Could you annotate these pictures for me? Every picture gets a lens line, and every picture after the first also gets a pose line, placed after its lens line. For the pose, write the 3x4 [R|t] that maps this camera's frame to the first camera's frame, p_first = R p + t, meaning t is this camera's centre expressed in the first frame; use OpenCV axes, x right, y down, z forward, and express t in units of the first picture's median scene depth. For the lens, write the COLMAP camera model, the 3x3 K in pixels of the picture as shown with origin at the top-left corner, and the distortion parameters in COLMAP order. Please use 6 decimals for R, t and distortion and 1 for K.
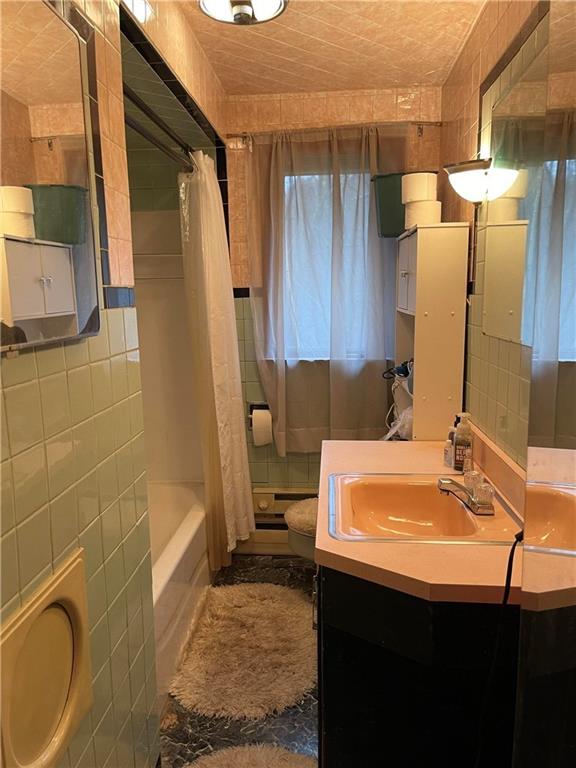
lens RADIAL K [[585.8, 0, 287.0], [0, 585.8, 383.5], [0, 0, 1]] dist [0.061431, -0.083662]
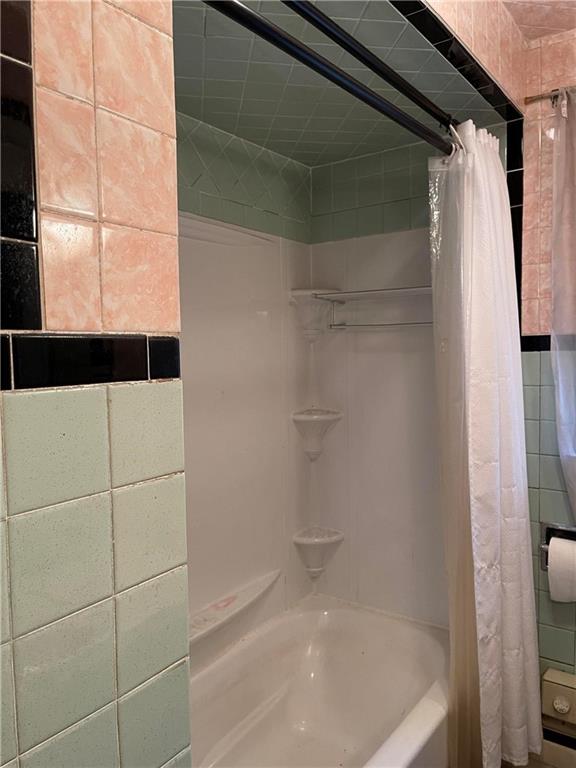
lens RADIAL K [[585.8, 0, 293.0], [0, 585.8, 383.3], [0, 0, 1]] dist [0.061431, -0.083662]
pose [[0.854406, 0.033445, -0.518529, 0.026820], [-0.076922, 0.995072, -0.062566, -0.056499], [0.513881, 0.093343, 0.852768, 0.357413]]
